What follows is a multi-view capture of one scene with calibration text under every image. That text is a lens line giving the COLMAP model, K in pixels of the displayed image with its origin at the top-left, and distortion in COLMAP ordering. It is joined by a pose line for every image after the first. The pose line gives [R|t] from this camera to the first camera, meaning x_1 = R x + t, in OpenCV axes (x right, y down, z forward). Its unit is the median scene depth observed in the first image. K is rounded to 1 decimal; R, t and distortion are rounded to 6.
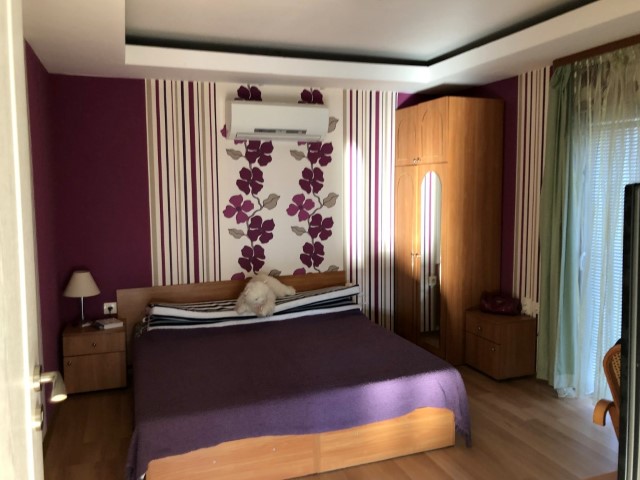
lens RADIAL K [[541.6, 0, 326.9], [0, 541.6, 239.4], [0, 0, 1]] dist [0.027488, -0.007109]
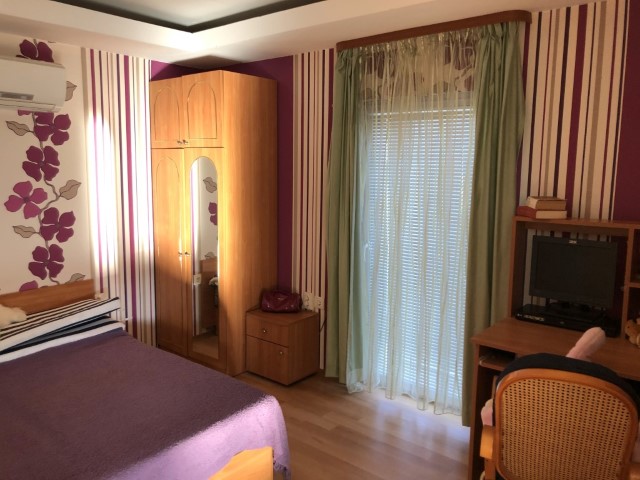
lens RADIAL K [[526.1, 0, 319.2], [0, 526.1, 231.3], [0, 0, 1]] dist [0.024753, -0.006908]
pose [[0.868917, -0.044572, 0.492947, -0.063553], [0.033738, 0.998954, 0.030856, -0.026740], [-0.493807, -0.010180, 0.869512, 0.184024]]
